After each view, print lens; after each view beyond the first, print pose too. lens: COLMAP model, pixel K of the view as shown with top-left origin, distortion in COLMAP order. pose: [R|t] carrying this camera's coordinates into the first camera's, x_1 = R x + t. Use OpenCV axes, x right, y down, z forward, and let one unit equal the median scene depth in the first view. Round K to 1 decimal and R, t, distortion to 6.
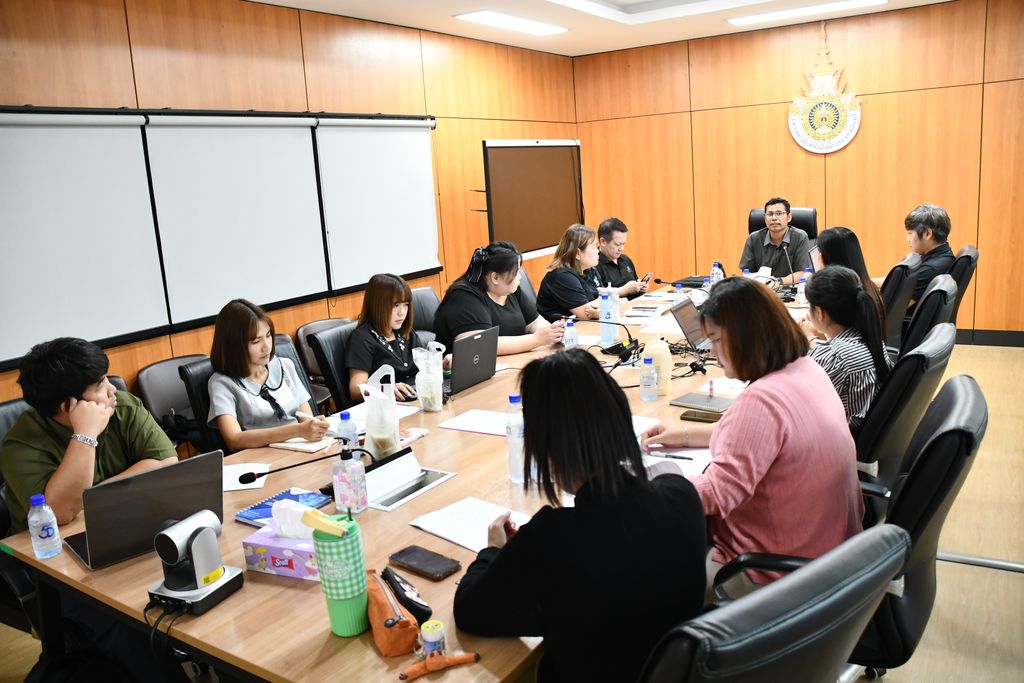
lens RADIAL K [[797.4, 0, 512.0], [0, 797.4, 341.5], [0, 0, 1]] dist [-0.151387, 0.117333]
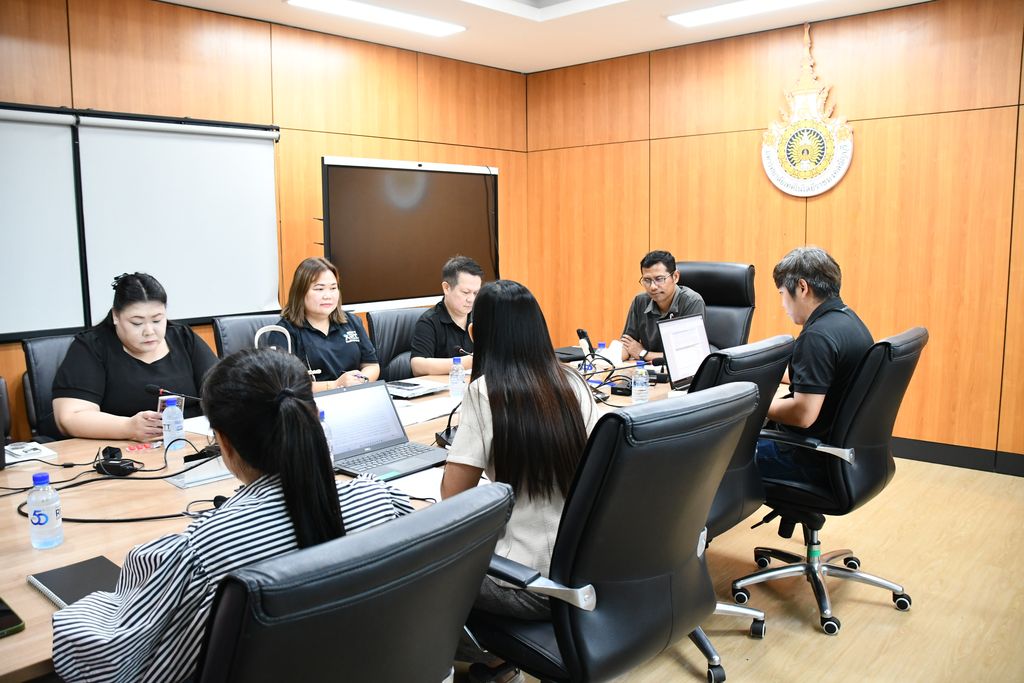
lens RADIAL K [[797.4, 0, 512.0], [0, 797.4, 341.5], [0, 0, 1]] dist [-0.151387, 0.117333]
pose [[0.984701, 0.079199, -0.155213, 0.254070], [-0.089084, 0.994346, -0.057787, -0.033756], [0.149759, 0.070729, 0.986189, 0.222615]]
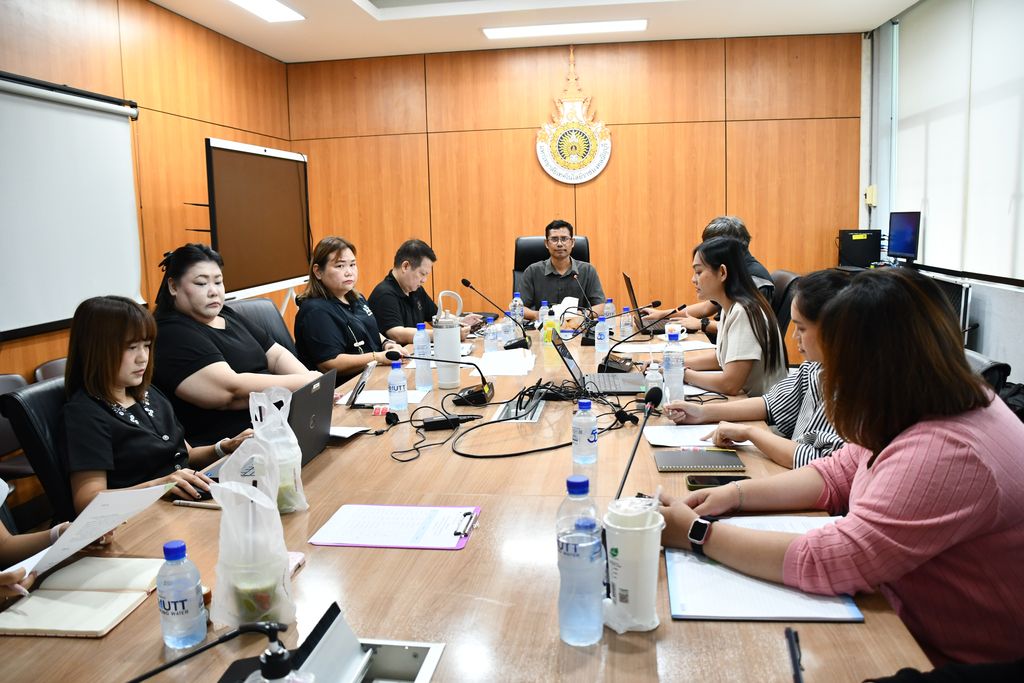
lens RADIAL K [[797.4, 0, 512.0], [0, 797.4, 341.5], [0, 0, 1]] dist [-0.151387, 0.117333]
pose [[0.902222, -0.020321, 0.430794, -0.084478], [0.051199, 0.996872, -0.060203, 0.002381], [-0.428223, 0.076373, 0.900440, 0.183590]]
